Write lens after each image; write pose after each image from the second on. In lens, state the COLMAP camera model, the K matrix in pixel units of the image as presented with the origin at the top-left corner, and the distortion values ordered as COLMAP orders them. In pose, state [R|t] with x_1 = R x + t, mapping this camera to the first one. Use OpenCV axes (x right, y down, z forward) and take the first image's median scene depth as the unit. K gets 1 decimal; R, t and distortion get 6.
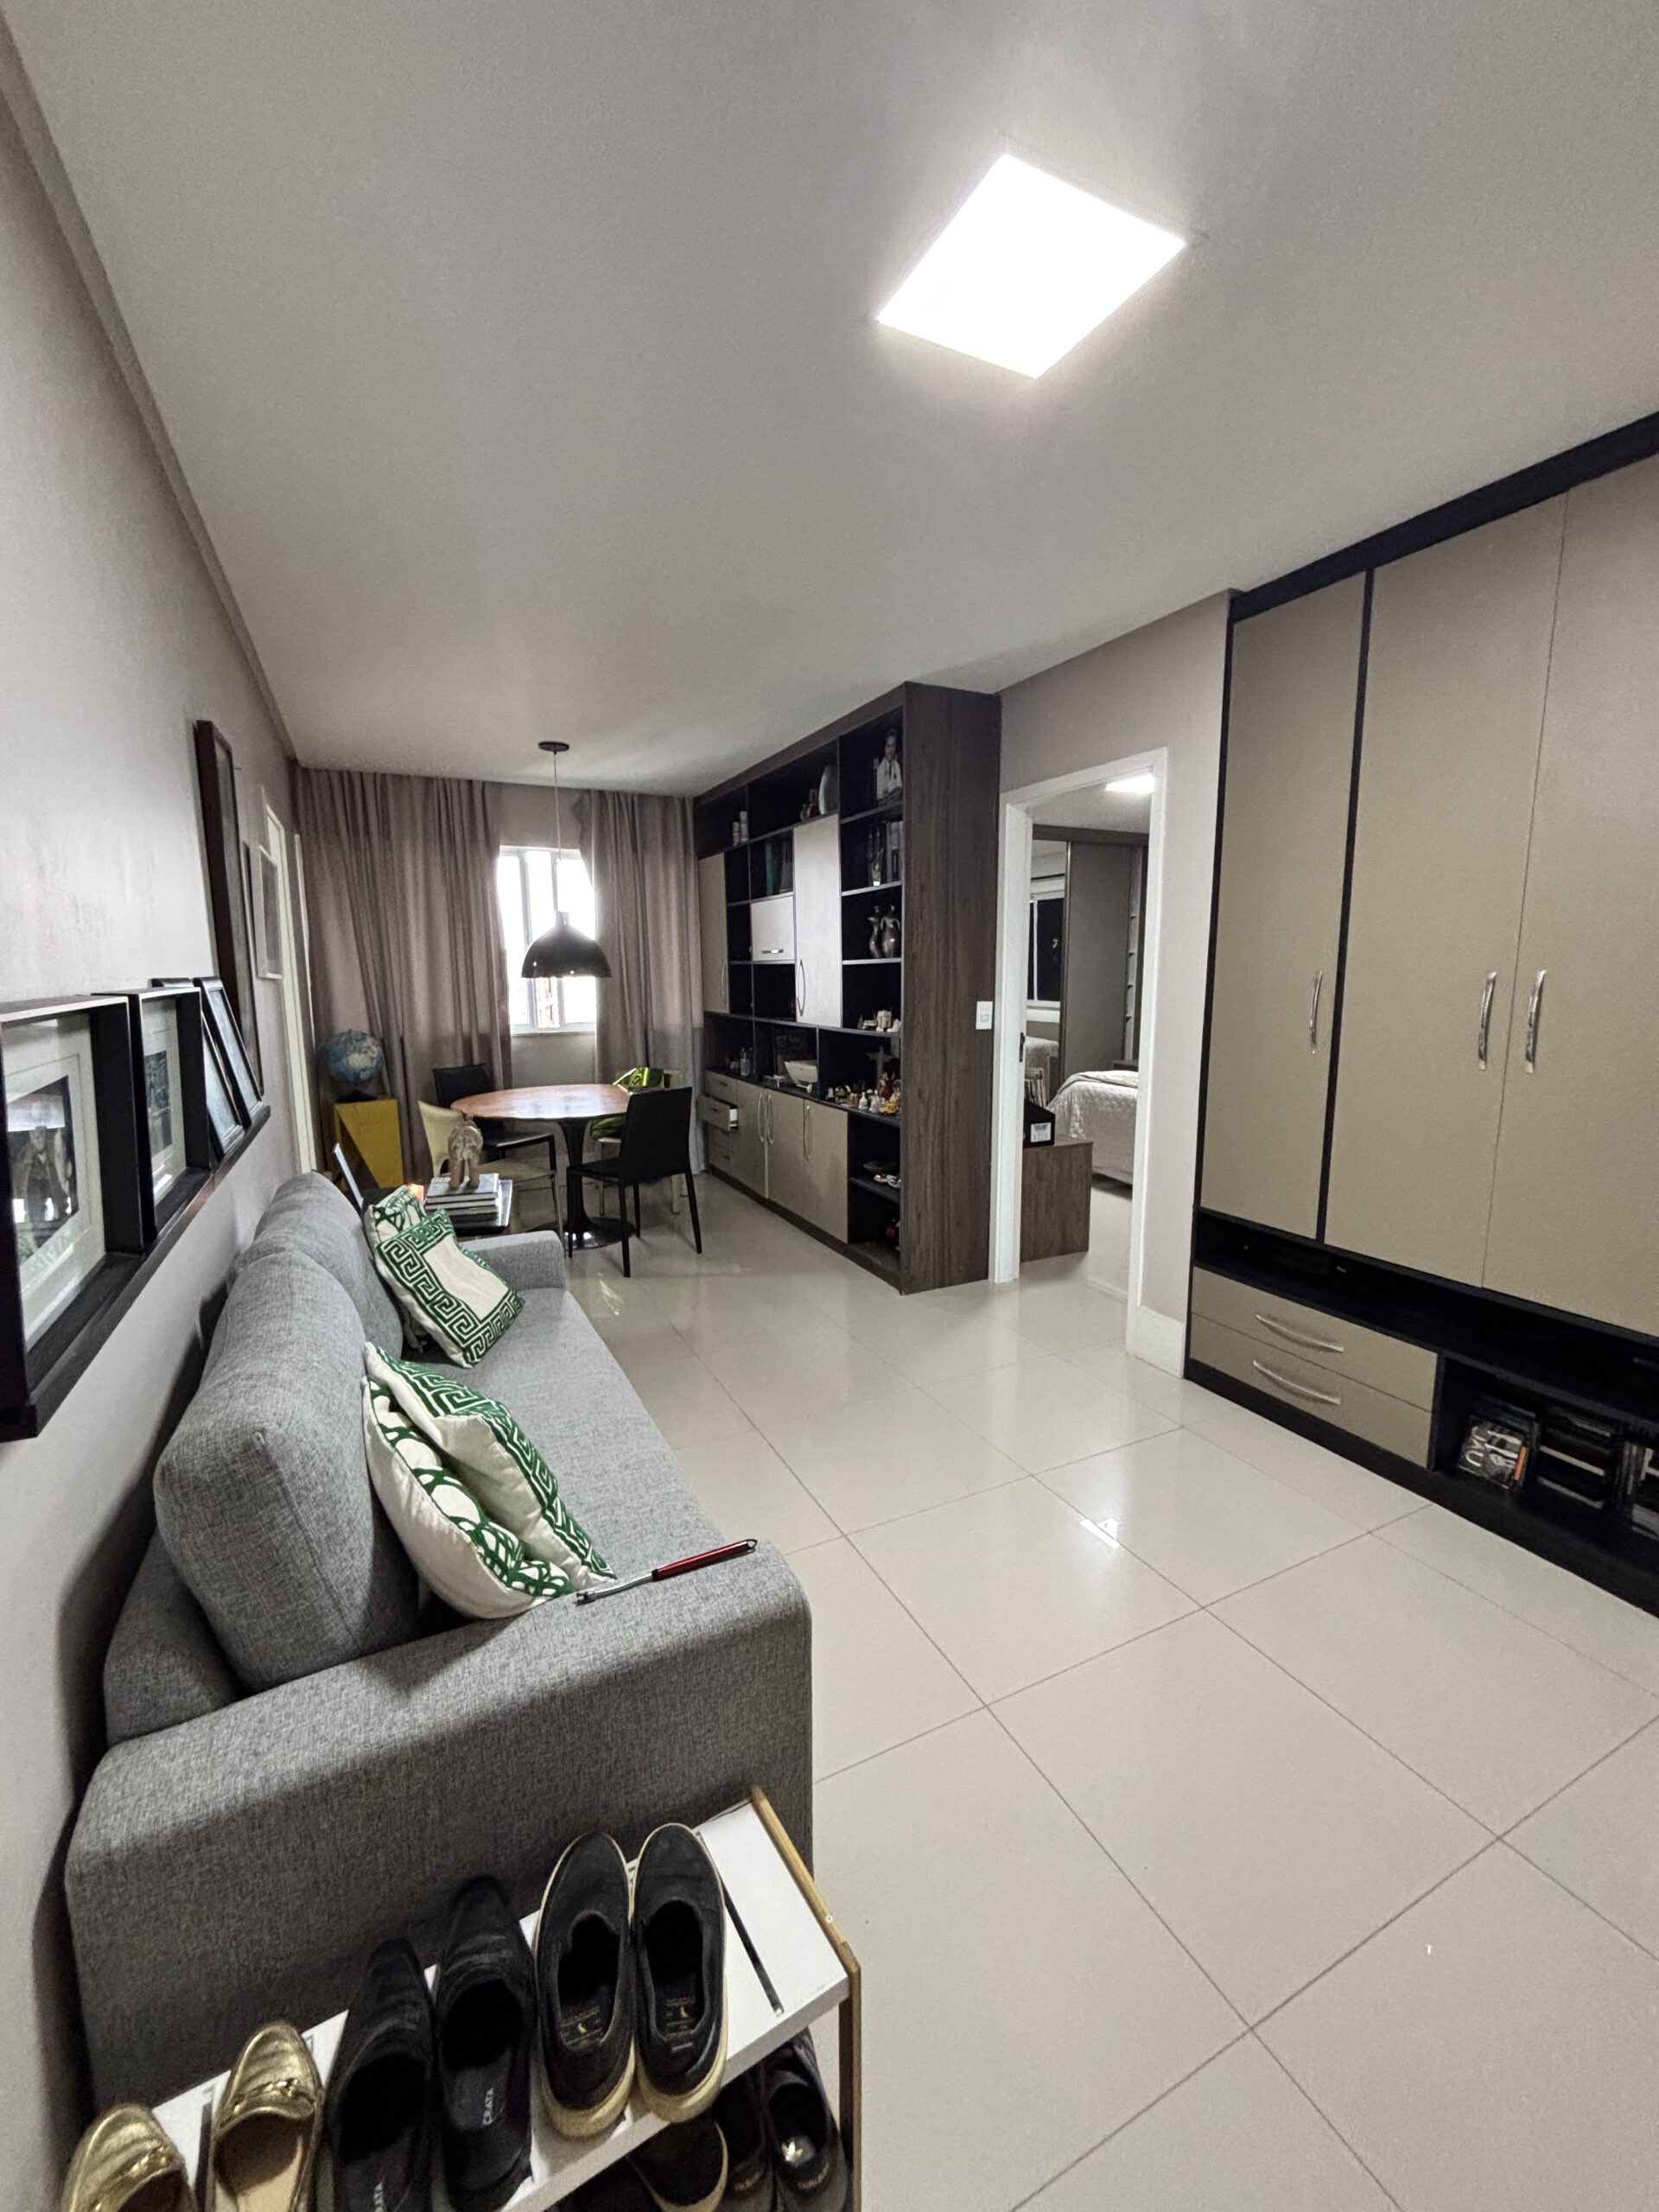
lens RADIAL K [[890.6, 0, 838.7], [0, 890.6, 1104.7], [0, 0, 1]] dist [0.002788, -0.001560]
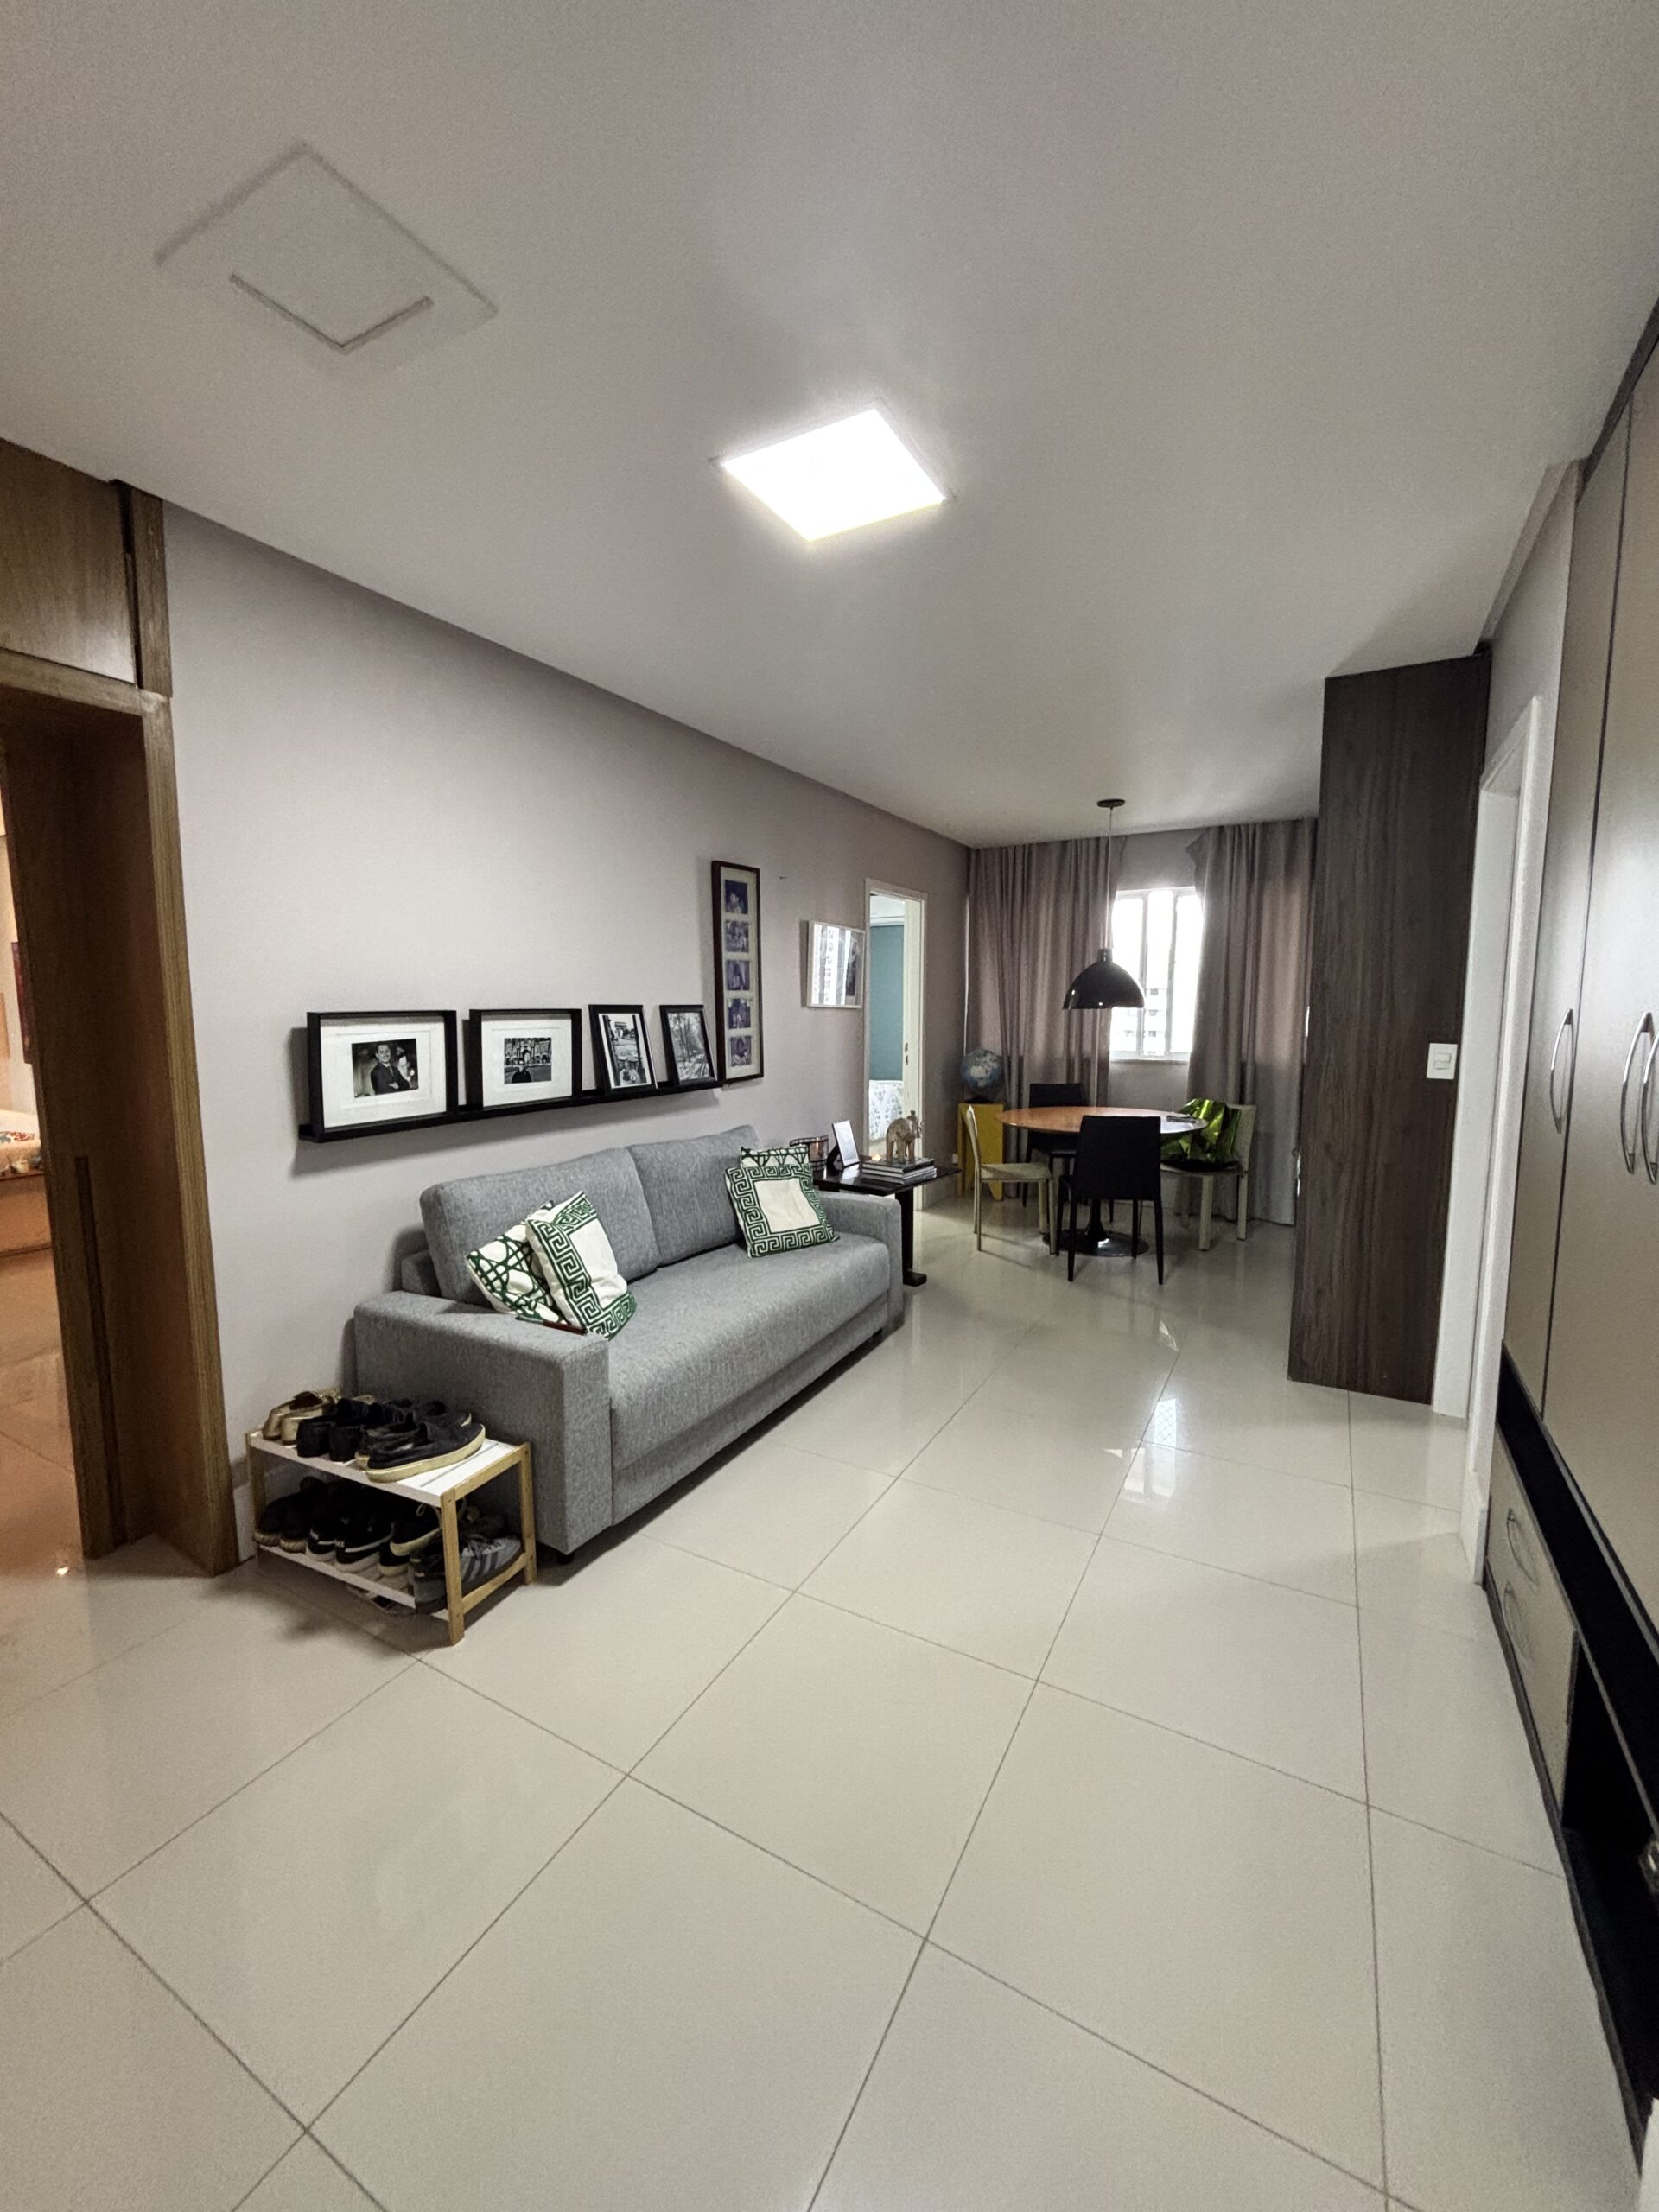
lens RADIAL K [[890.6, 0, 820.0], [0, 890.6, 1098.9], [0, 0, 1]] dist [0.002788, -0.001560]
pose [[0.559055, 0.094178, -0.823765, 0.452950], [-0.128203, 0.991398, 0.026337, -0.016942], [0.819159, 0.090886, 0.566320, 0.105261]]
